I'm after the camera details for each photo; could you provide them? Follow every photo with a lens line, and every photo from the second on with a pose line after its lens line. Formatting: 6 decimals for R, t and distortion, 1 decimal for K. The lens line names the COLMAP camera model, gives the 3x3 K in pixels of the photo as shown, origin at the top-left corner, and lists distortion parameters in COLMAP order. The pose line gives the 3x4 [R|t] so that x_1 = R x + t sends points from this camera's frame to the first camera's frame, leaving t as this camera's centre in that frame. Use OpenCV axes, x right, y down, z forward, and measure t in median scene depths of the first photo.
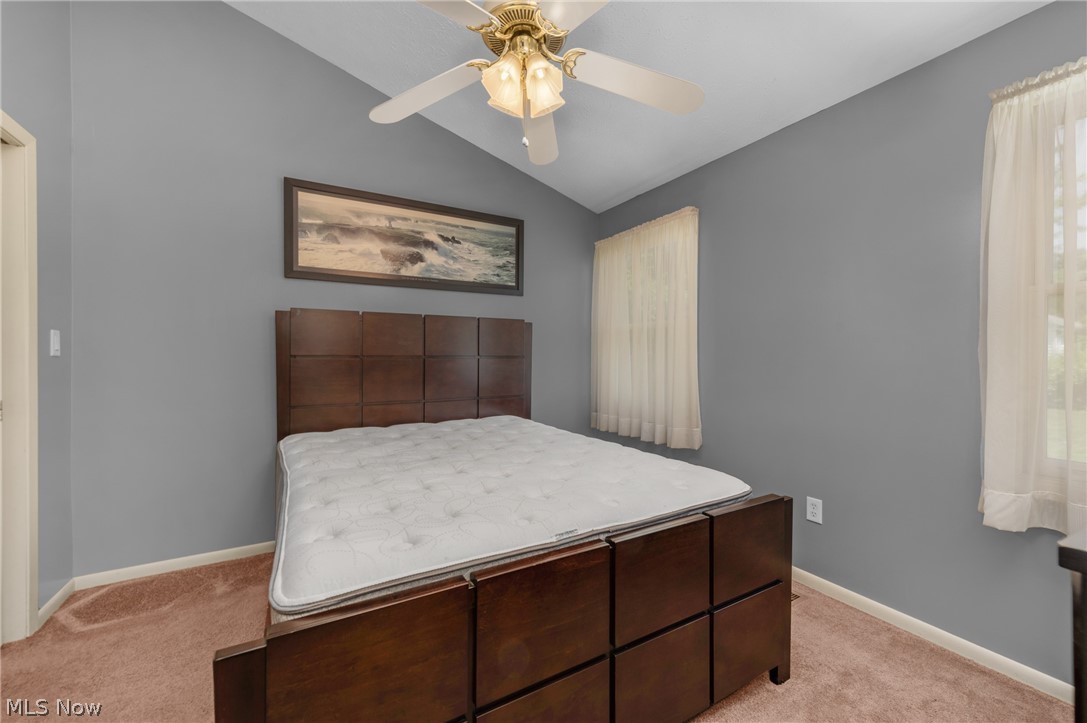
lens RADIAL K [[424.9, 0, 546.1], [0, 424.9, 360.5], [0, 0, 1]] dist [0.005646, 0.000172]
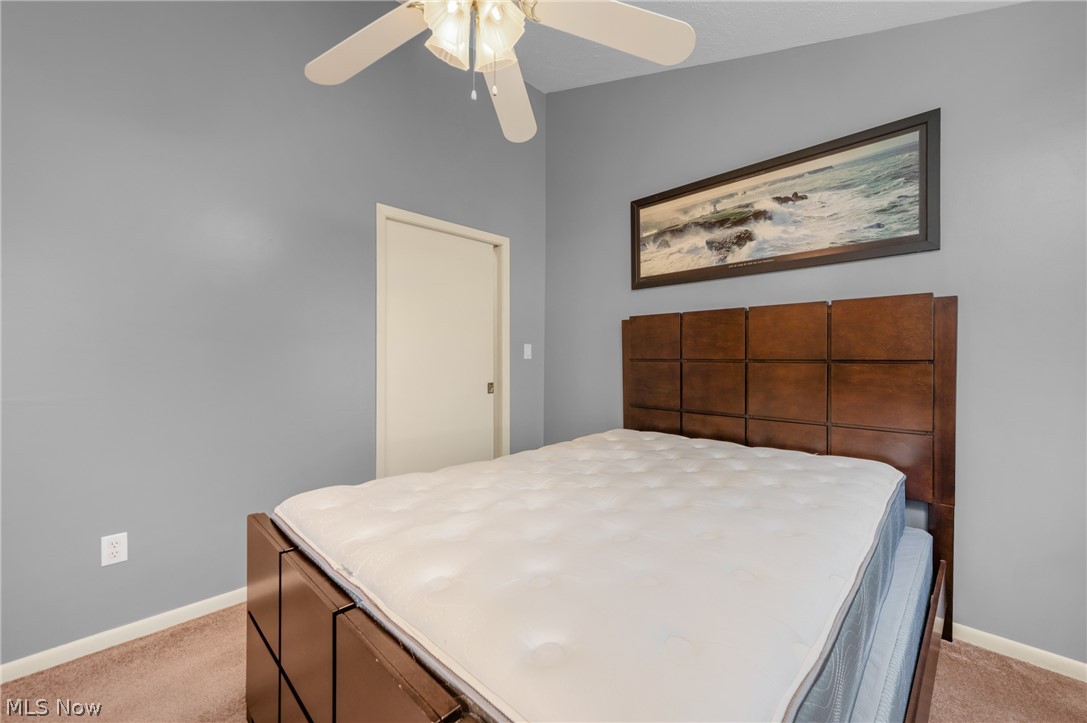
lens RADIAL K [[424.9, 0, 547.3], [0, 424.9, 357.5], [0, 0, 1]] dist [0.005646, 0.000172]
pose [[0.281784, -0.005031, -0.959465, 0.356455], [-0.017515, 0.999793, -0.010386, -0.000189], [0.959318, 0.019731, 0.281637, 0.414722]]
